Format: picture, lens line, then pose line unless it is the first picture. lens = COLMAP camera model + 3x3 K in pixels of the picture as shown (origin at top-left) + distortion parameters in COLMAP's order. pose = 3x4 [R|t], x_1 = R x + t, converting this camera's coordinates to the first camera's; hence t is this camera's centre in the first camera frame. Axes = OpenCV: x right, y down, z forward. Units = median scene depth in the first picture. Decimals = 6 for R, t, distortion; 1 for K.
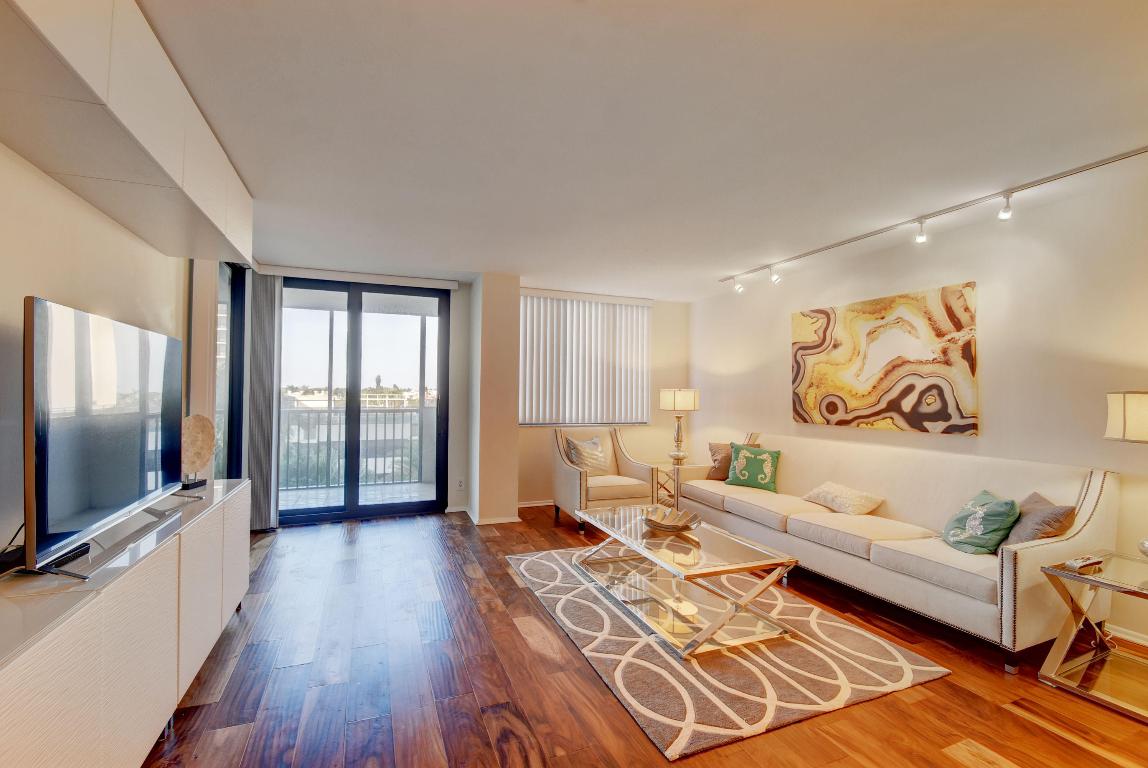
lens RADIAL K [[501.4, 0, 569.5], [0, 501.4, 383.3], [0, 0, 1]] dist [0.003079, -0.010839]
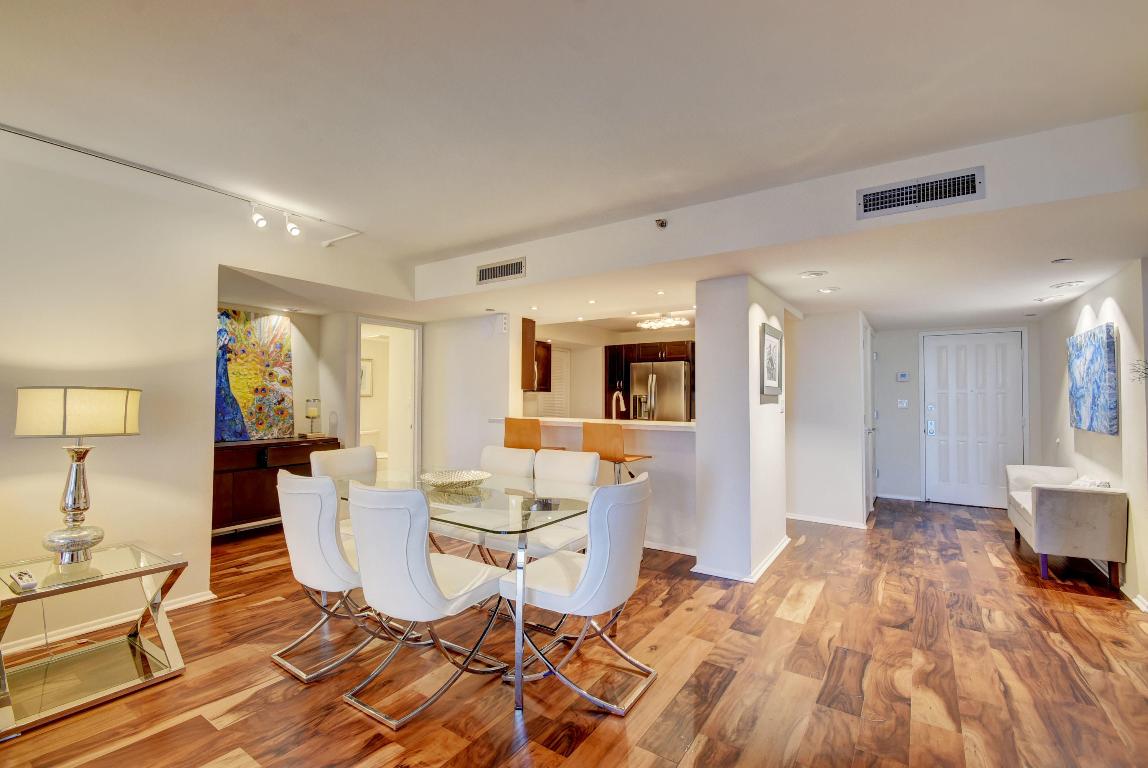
lens RADIAL K [[520.0, 0, 567.2], [0, 520.0, 381.5], [0, 0, 1]] dist [-0.001653, -0.001031]
pose [[-0.568339, 0.010997, 0.822721, -0.160774], [-0.028064, 0.999070, -0.032741, 0.006962], [-0.822316, -0.041697, -0.567502, 0.426008]]
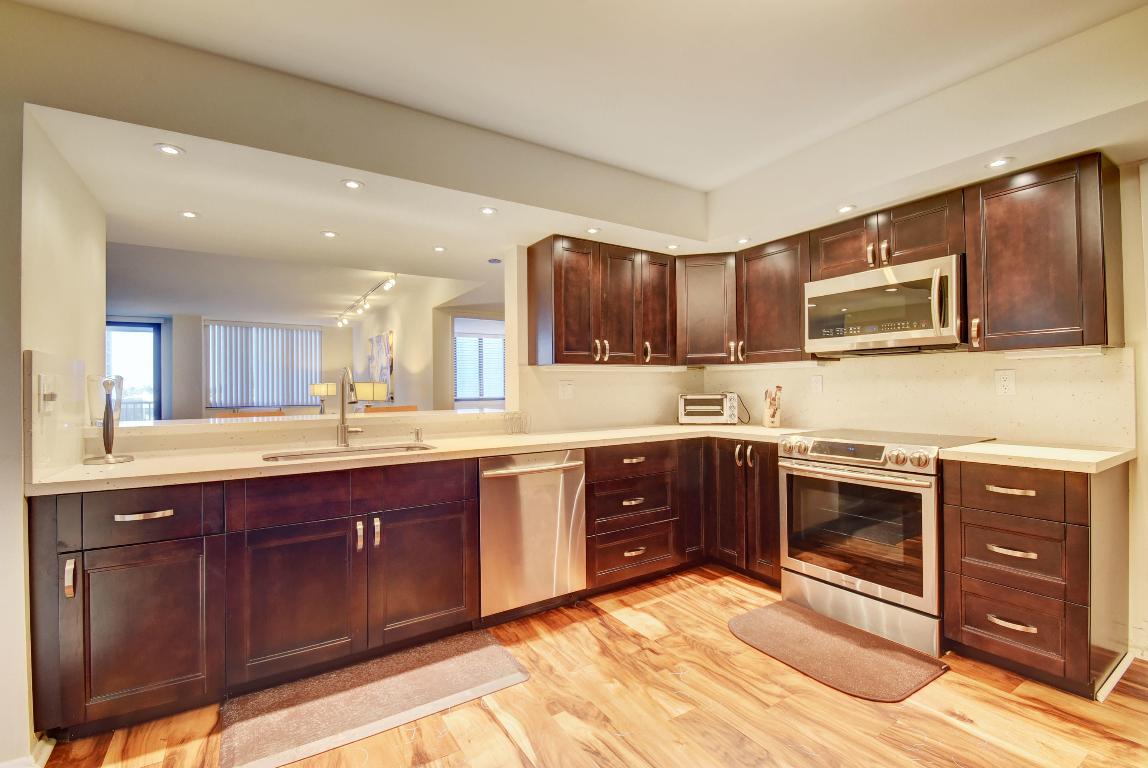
lens RADIAL K [[501.4, 0, 569.5], [0, 501.4, 383.3], [0, 0, 1]] dist [0.003079, -0.010839]
pose [[0.980986, -0.022399, 0.192780, 0.983675], [0.019185, 0.999644, 0.018518, -0.001088], [-0.193126, -0.014467, 0.981067, -1.090132]]
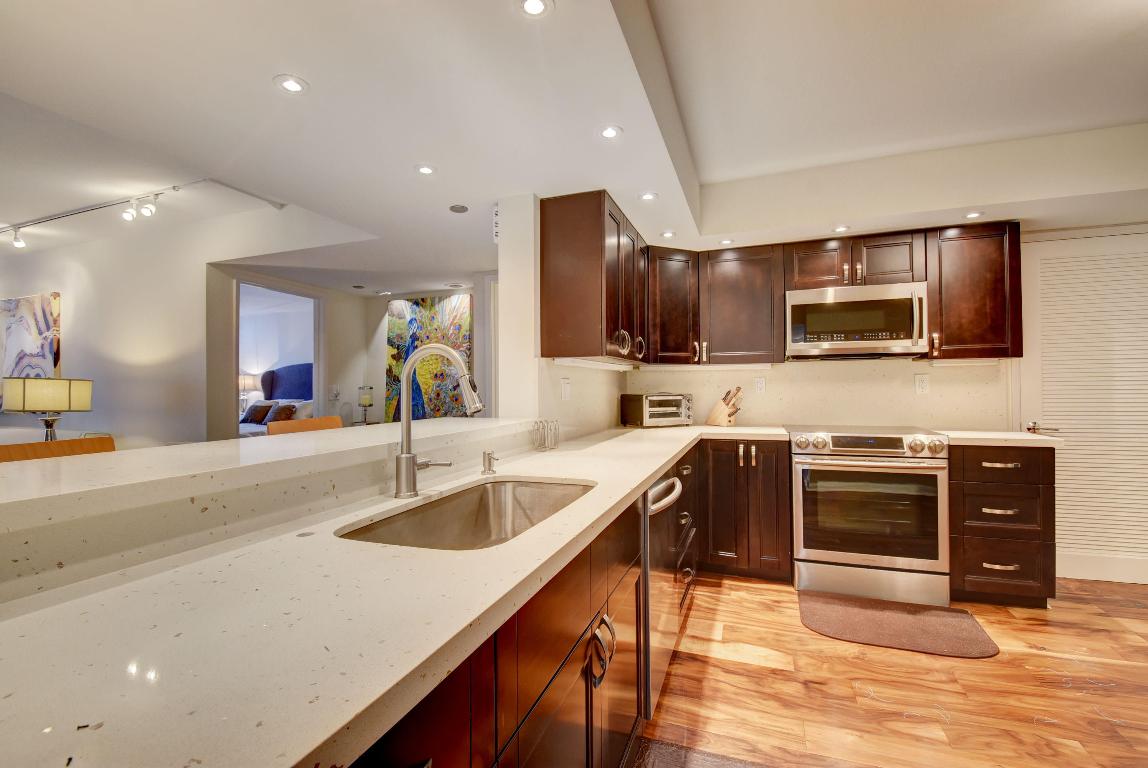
lens RADIAL K [[501.4, 0, 569.5], [0, 501.4, 383.3], [0, 0, 1]] dist [0.003079, -0.010839]
pose [[0.670141, -0.014890, 0.742084, 0.640537], [0.000617, 0.999810, 0.019504, 0.002921], [-0.742233, -0.012613, 0.670023, -0.703661]]
